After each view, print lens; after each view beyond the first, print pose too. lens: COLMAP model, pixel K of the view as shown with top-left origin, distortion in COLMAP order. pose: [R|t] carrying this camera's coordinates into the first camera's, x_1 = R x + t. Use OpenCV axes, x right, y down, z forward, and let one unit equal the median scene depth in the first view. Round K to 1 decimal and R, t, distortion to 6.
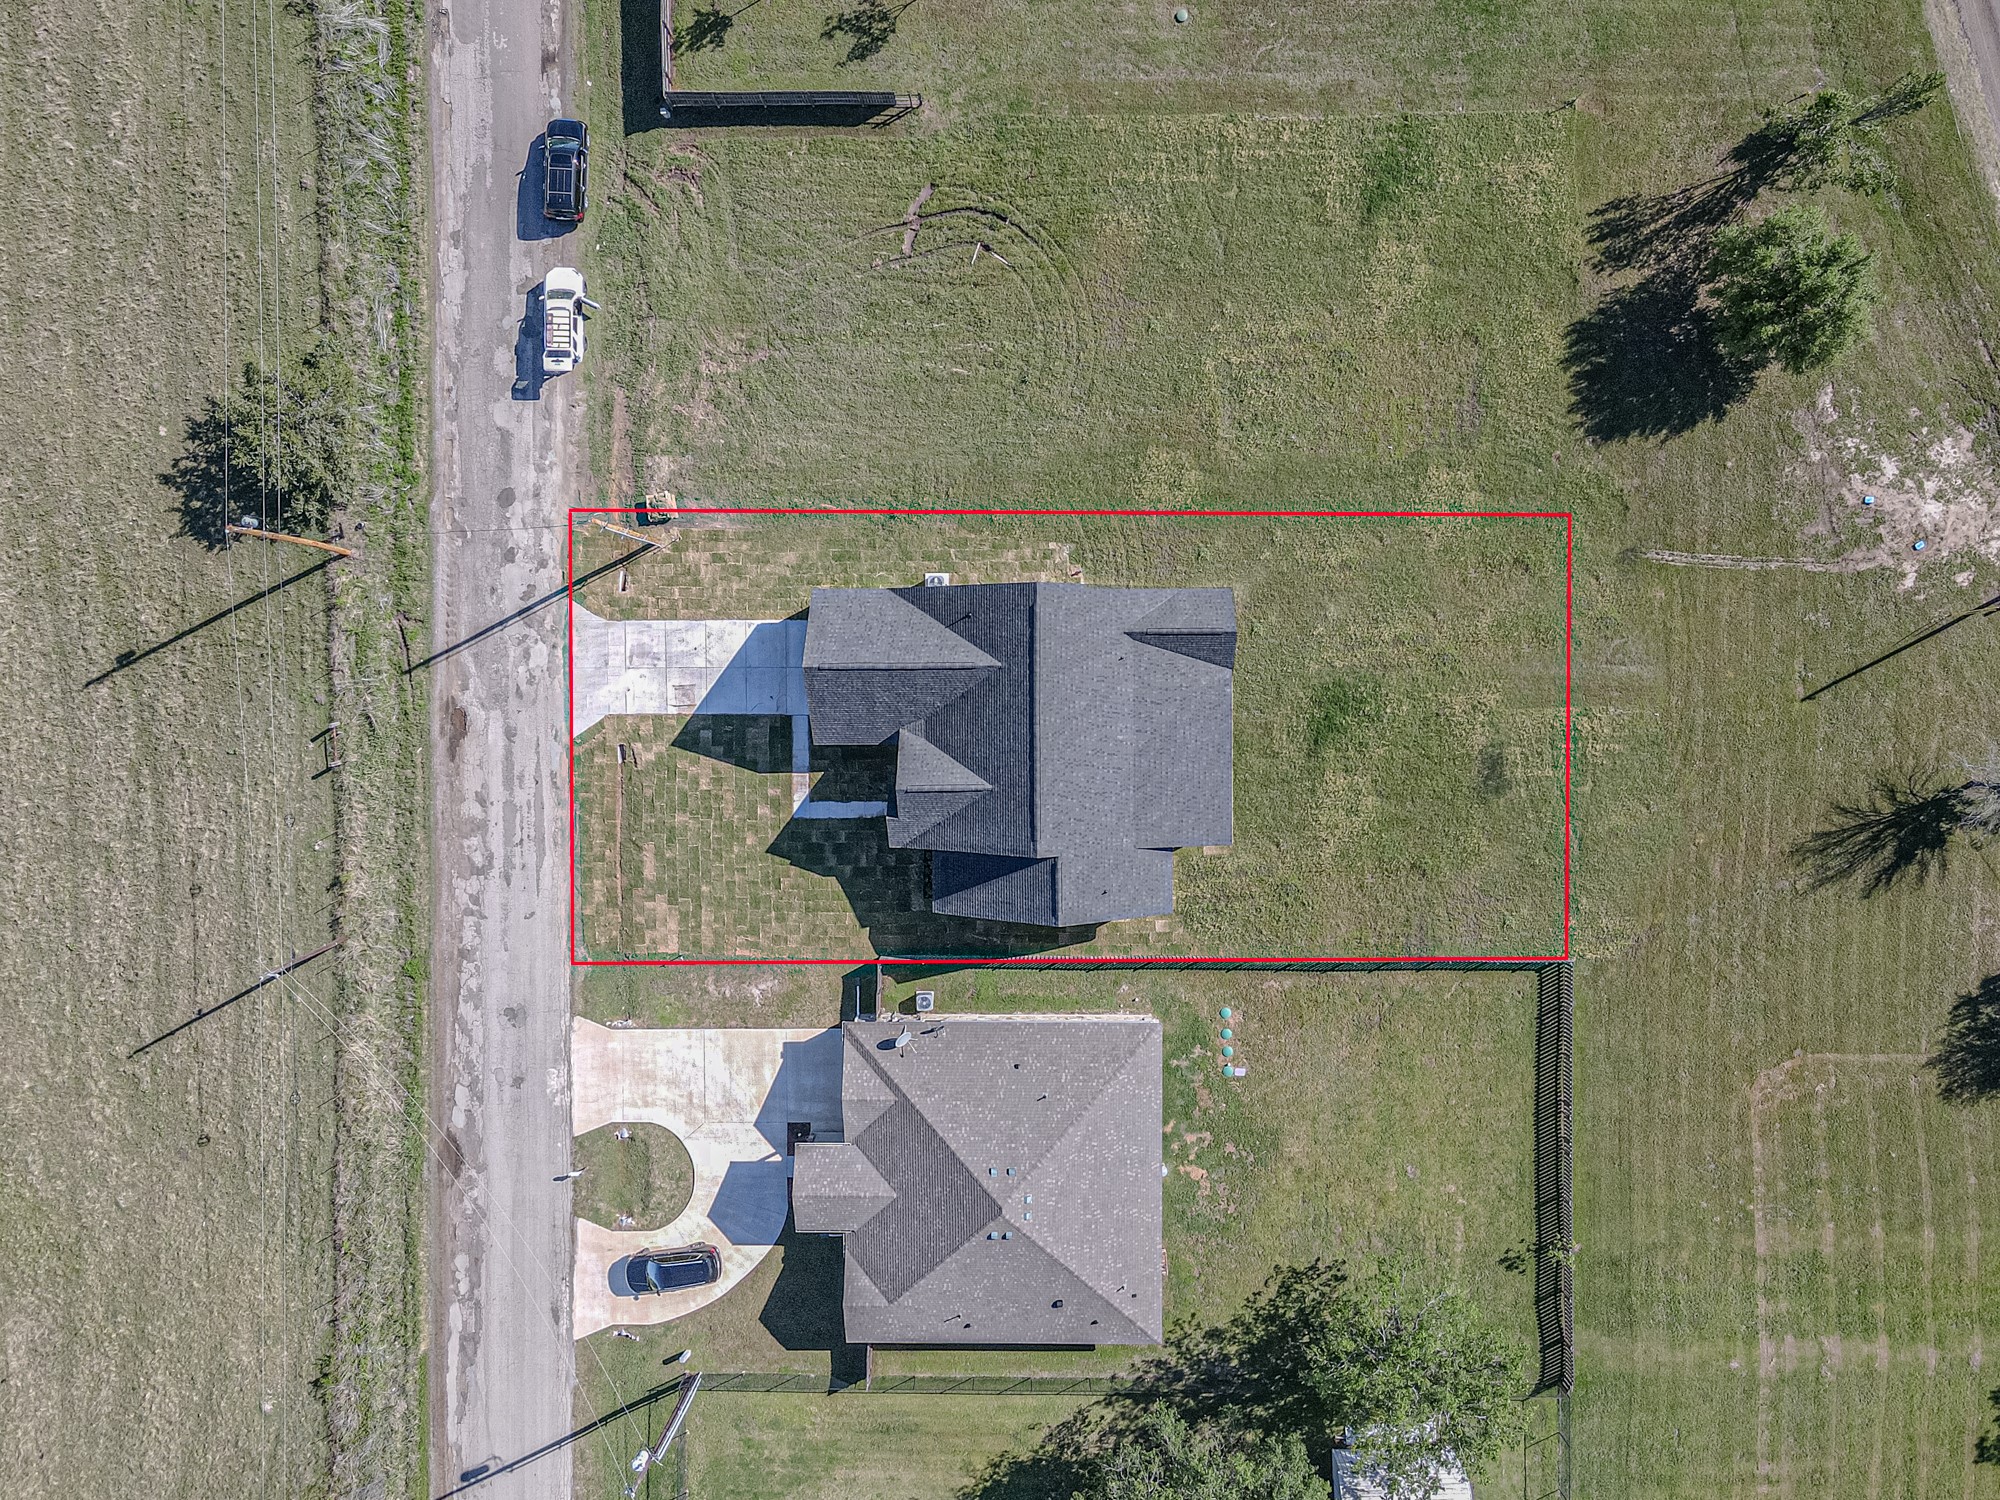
lens RADIAL K [[1455.9, 0, 991.8], [0, 1455.9, 749.1], [0, 0, 1]] dist [0.023030, -0.003909]
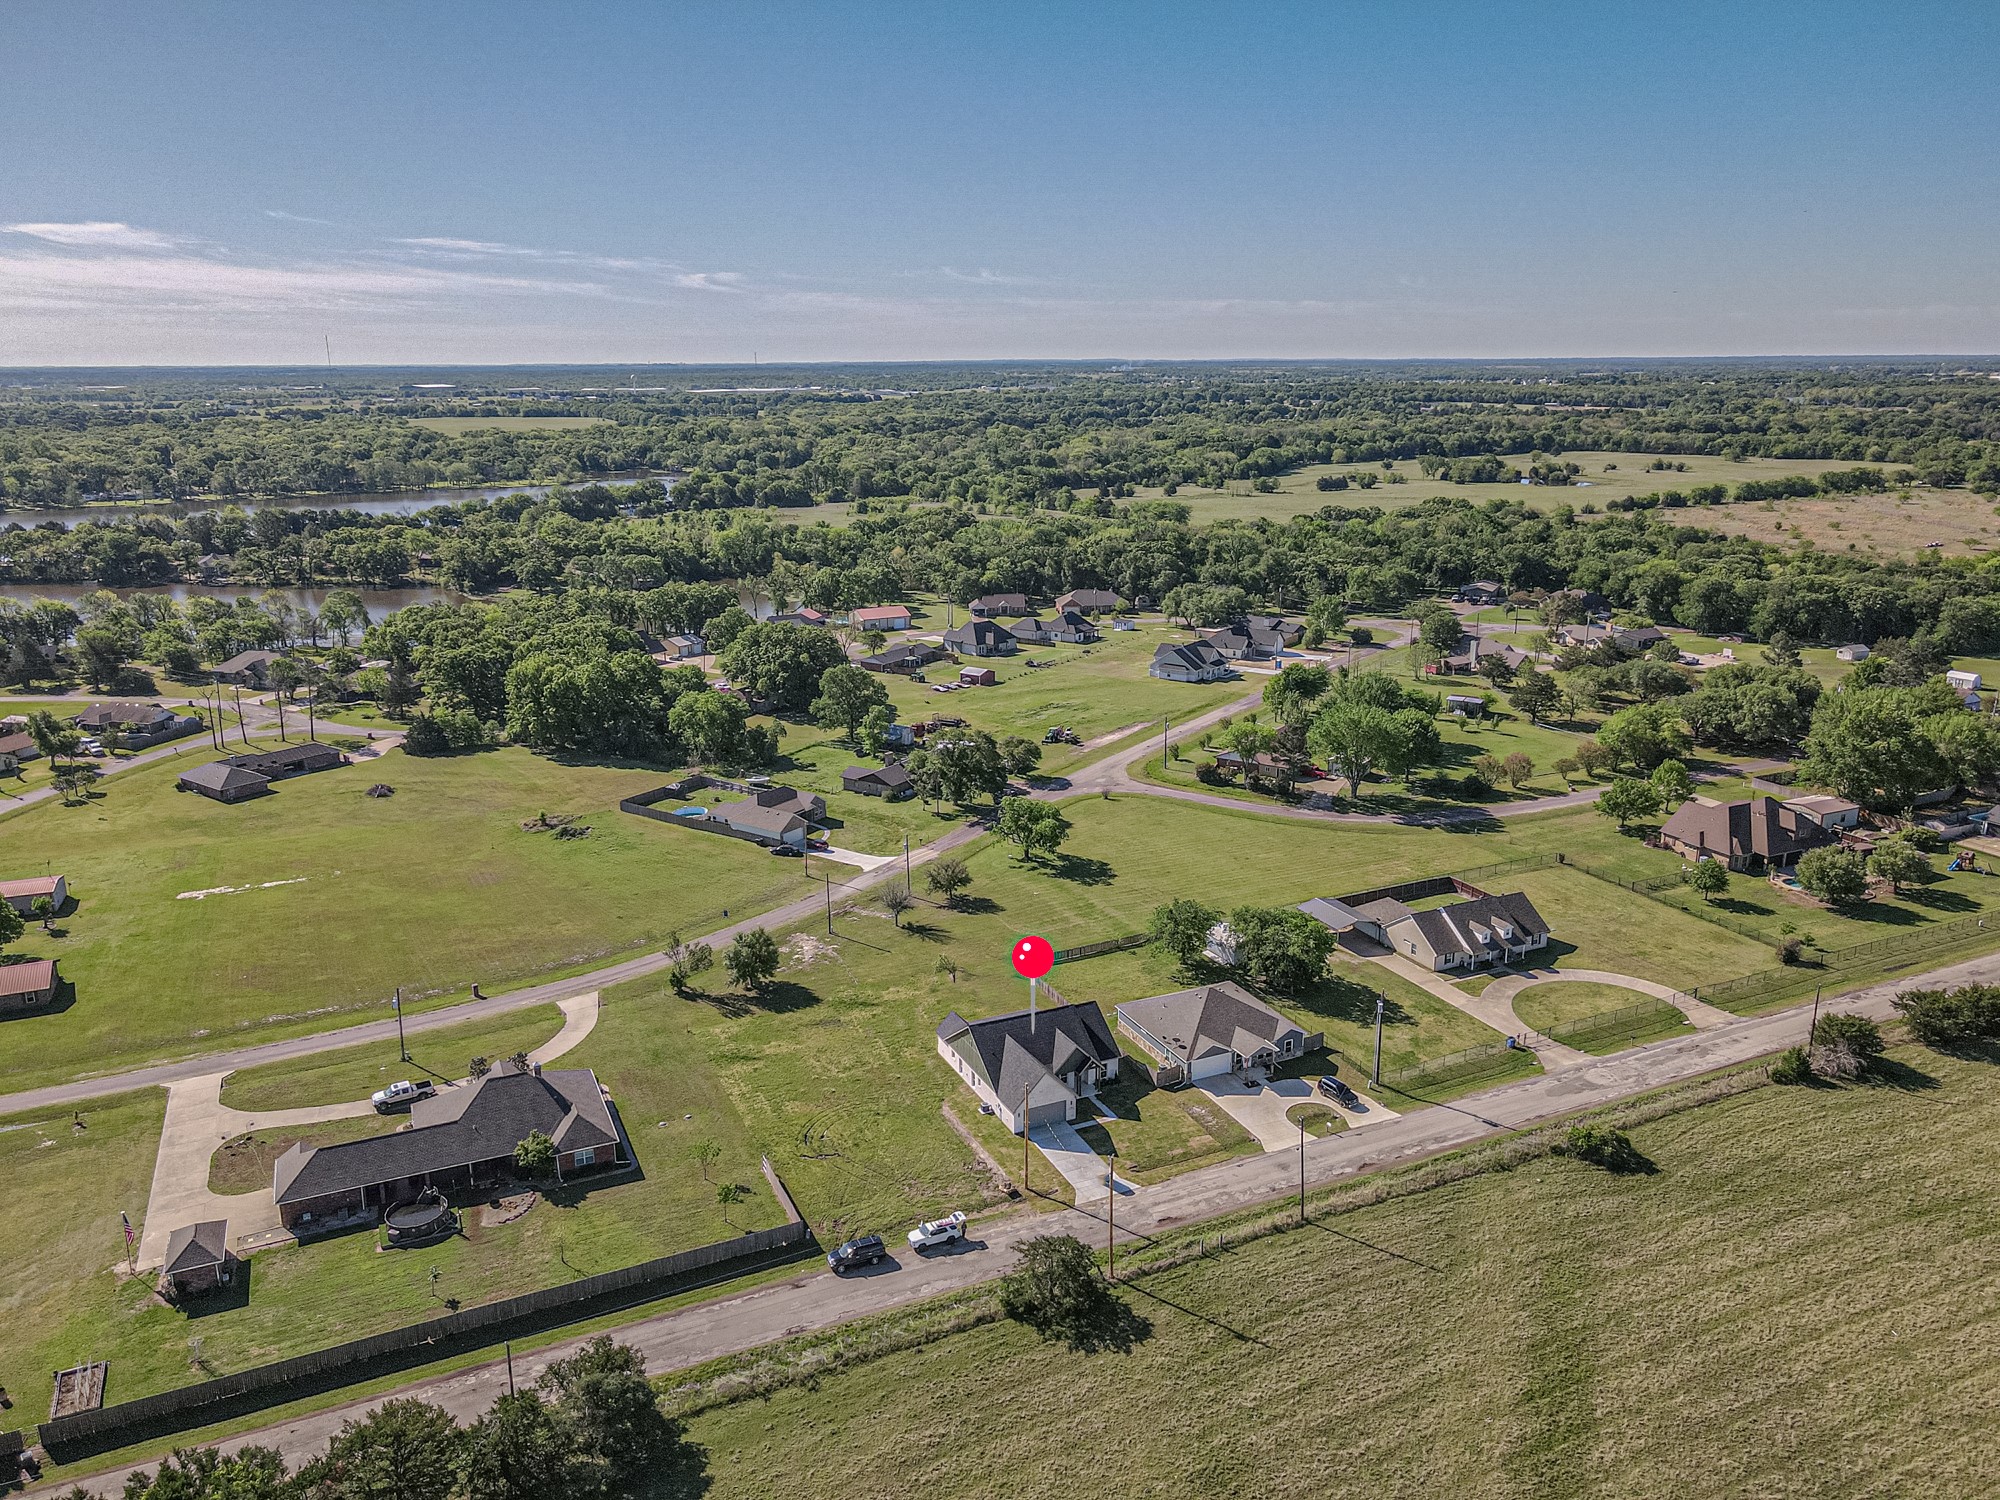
lens RADIAL K [[1455.9, 0, 991.8], [0, 1455.9, 749.1], [0, 0, 1]] dist [0.023030, -0.003909]
pose [[-0.414302, -0.216765, 0.883950, -1.733567], [0.909686, -0.129281, 0.394661, -0.843384], [0.028730, 0.967626, 0.250749, -0.010181]]
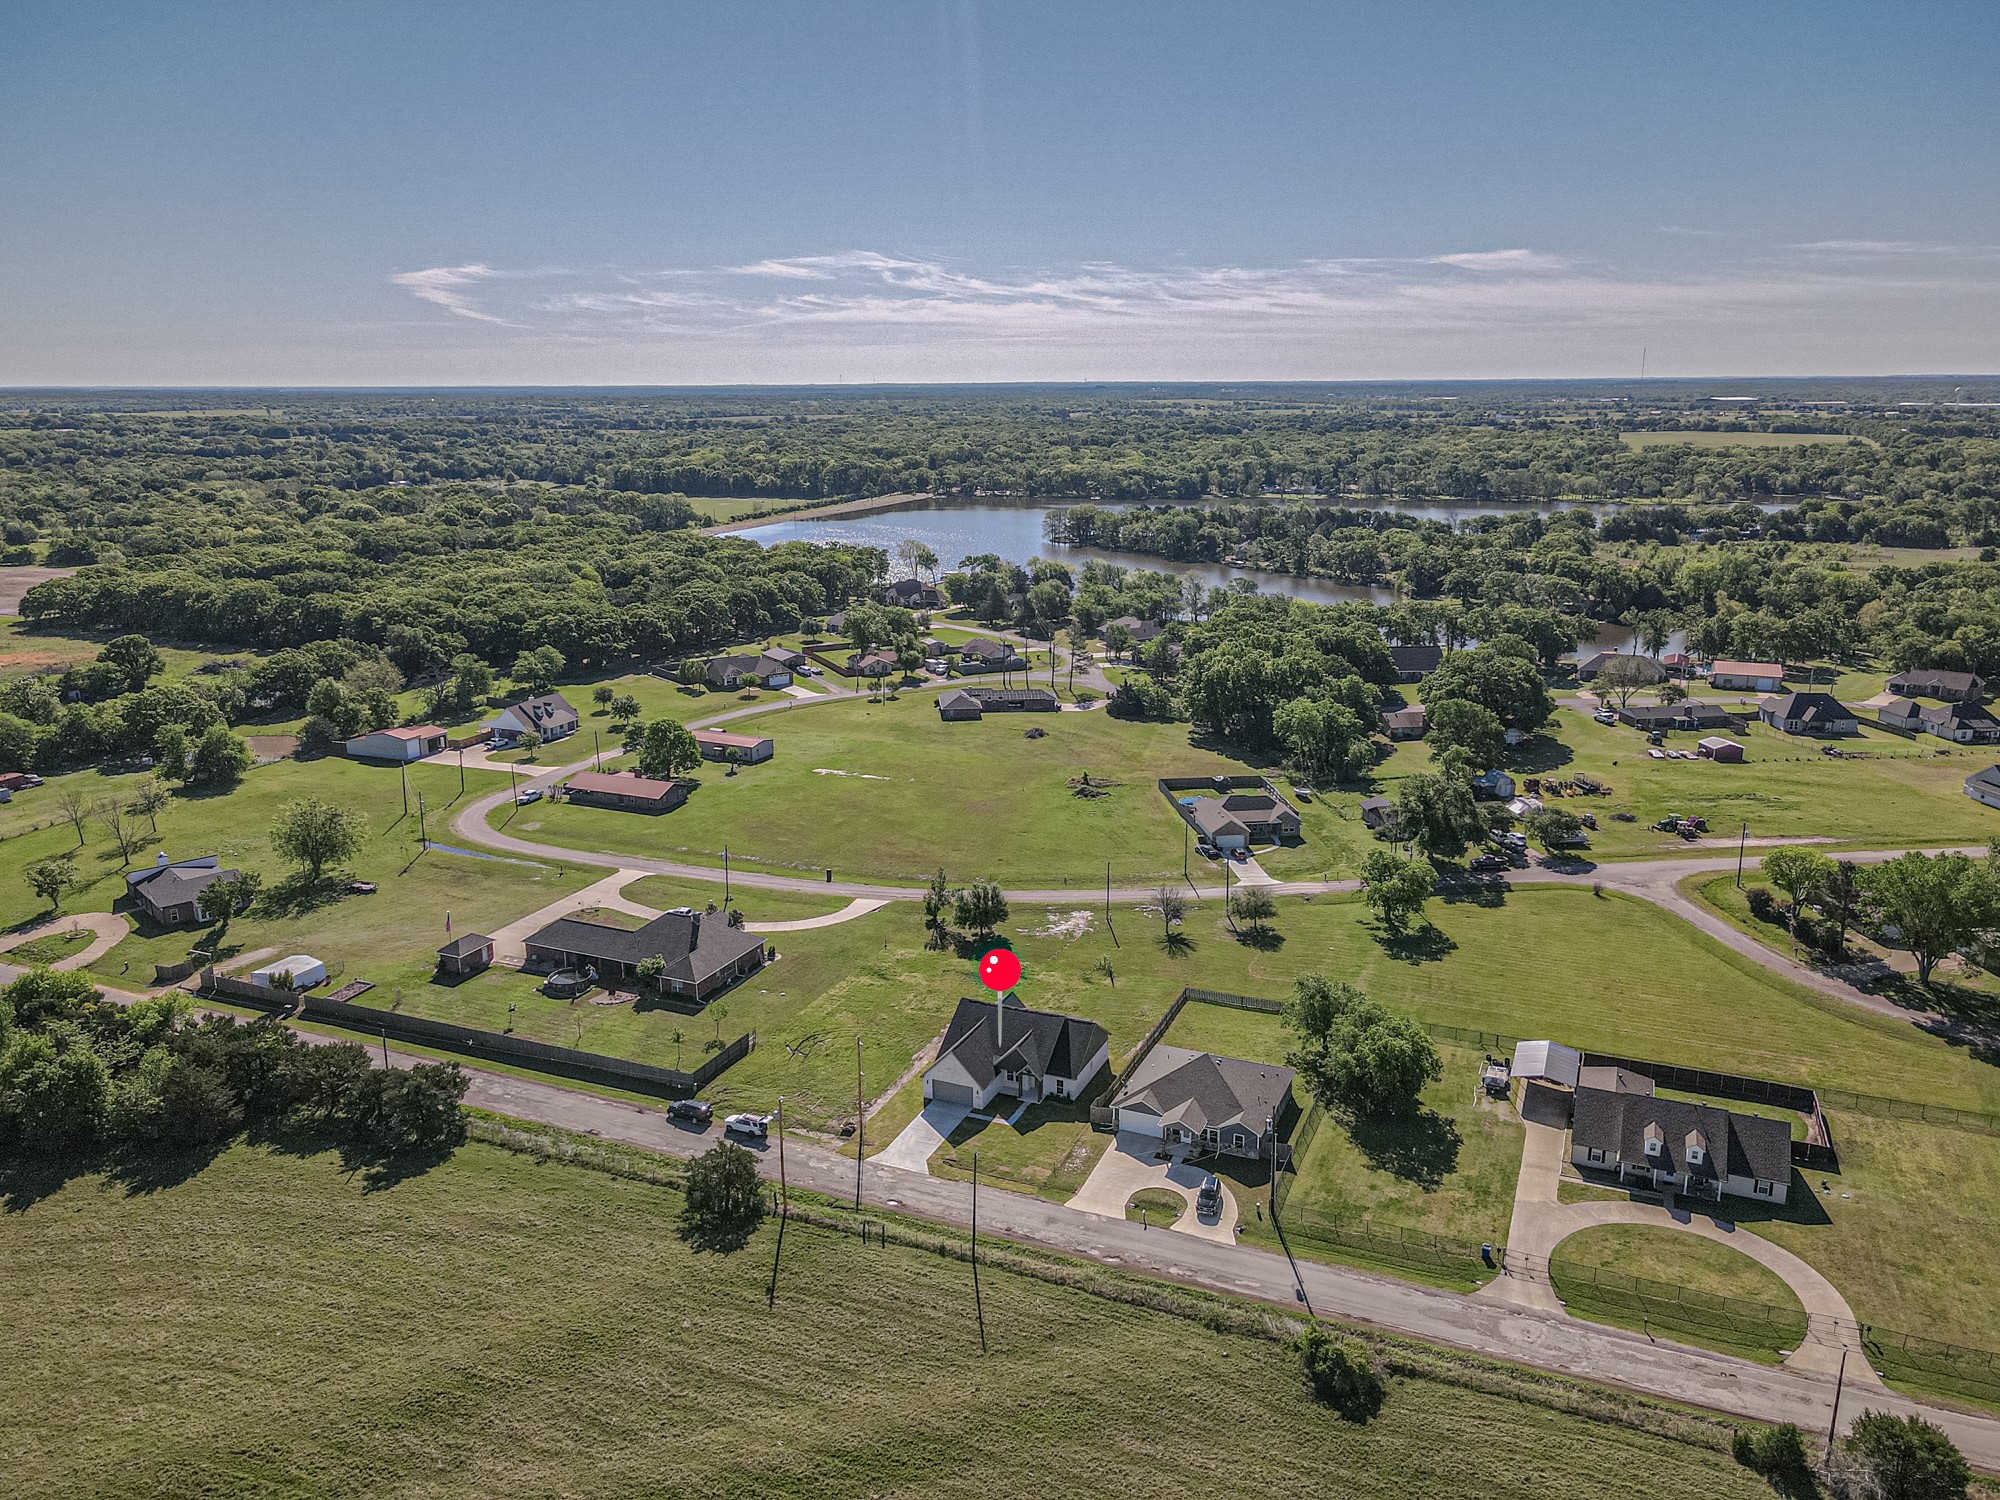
lens RADIAL K [[1455.9, 0, 991.8], [0, 1455.9, 749.1], [0, 0, 1]] dist [0.023030, -0.003909]
pose [[0.405580, -0.210764, 0.889429, -1.855649], [0.913981, 0.080715, -0.397649, 0.792516], [0.012019, 0.974199, 0.225371, 0.018182]]
